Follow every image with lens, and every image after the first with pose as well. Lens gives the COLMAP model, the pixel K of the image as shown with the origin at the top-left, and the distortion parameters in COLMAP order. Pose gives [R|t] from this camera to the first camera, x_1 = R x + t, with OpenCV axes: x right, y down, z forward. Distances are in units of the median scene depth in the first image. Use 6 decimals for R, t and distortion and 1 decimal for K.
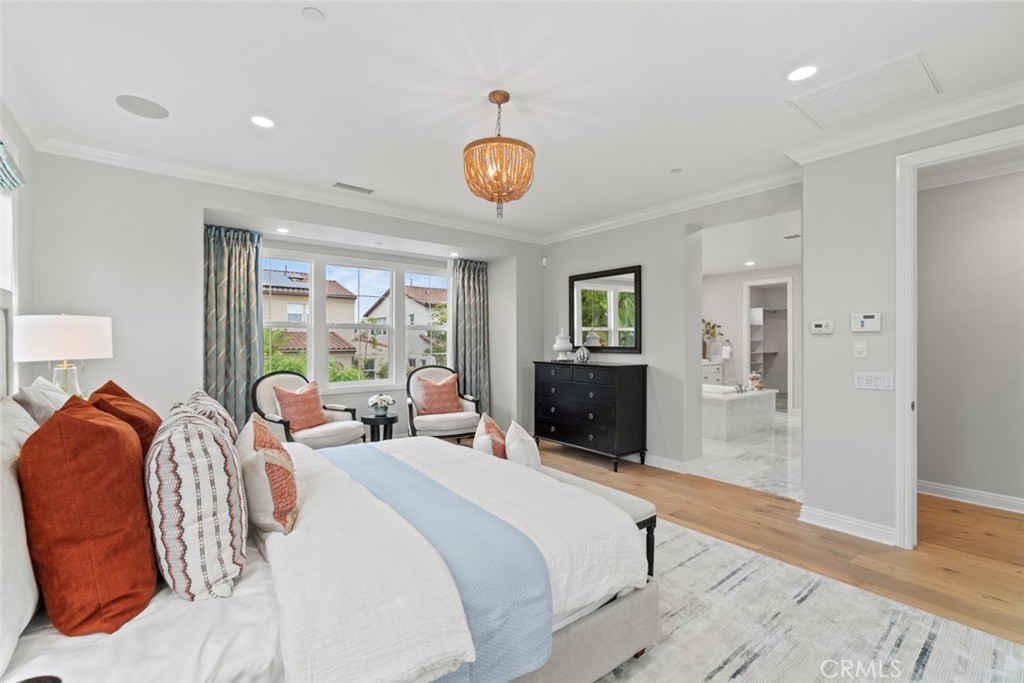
lens RADIAL K [[447.5, 0, 492.7], [0, 447.5, 341.7], [0, 0, 1]] dist [0.000892, 0.000209]
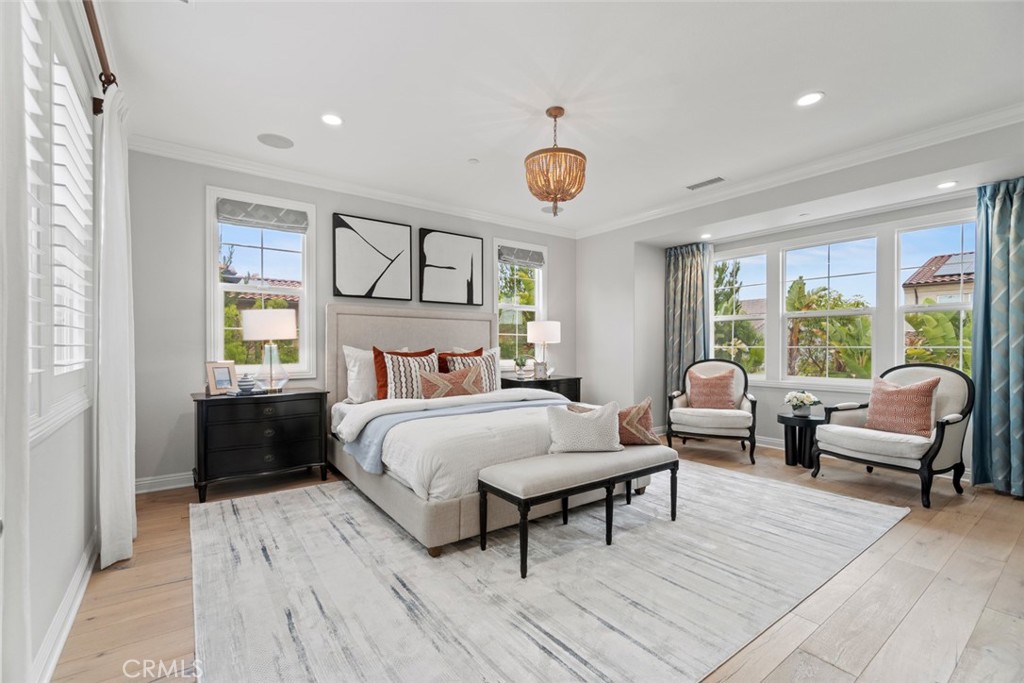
lens RADIAL K [[439.4, 0, 507.5], [0, 439.4, 343.8], [0, 0, 1]] dist [-0.005389, 0.000240]
pose [[-0.019091, -0.010267, -0.999765, 0.685299], [0.000200, 0.999947, -0.010273, 0.041140], [0.999818, -0.000396, -0.019088, 0.531338]]
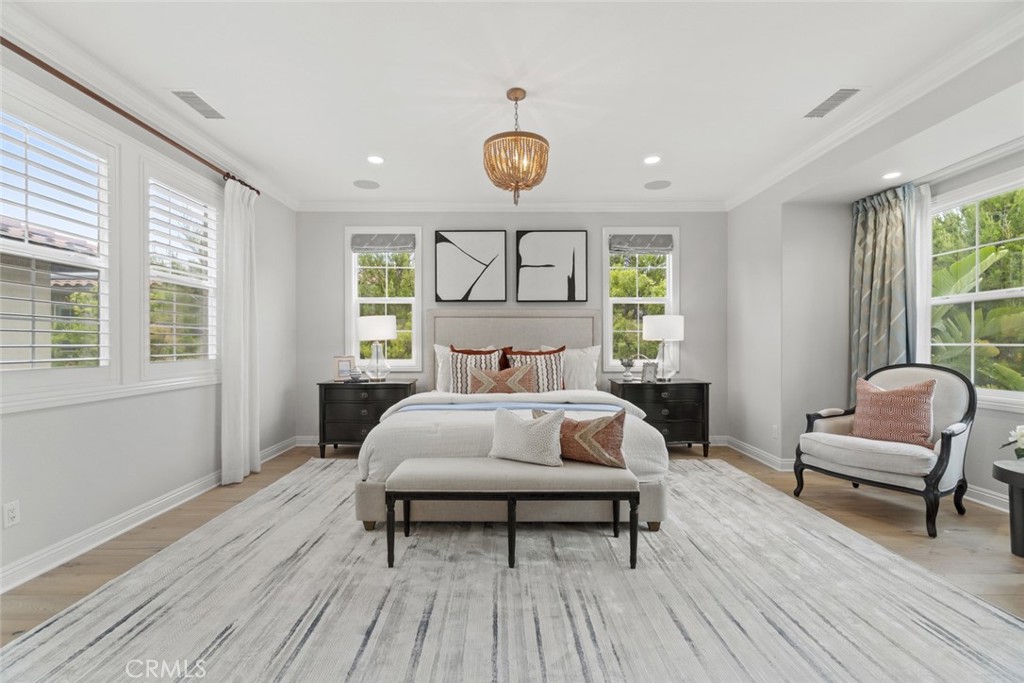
lens RADIAL K [[443.1, 0, 512.0], [0, 443.1, 341.5], [0, 0, 1]] dist [-0.002936, -0.000132]
pose [[-0.601261, -0.008444, -0.799008, 0.520338], [-0.000125, 0.999945, -0.010473, 0.039785], [0.799052, -0.006198, -0.601229, 0.968724]]
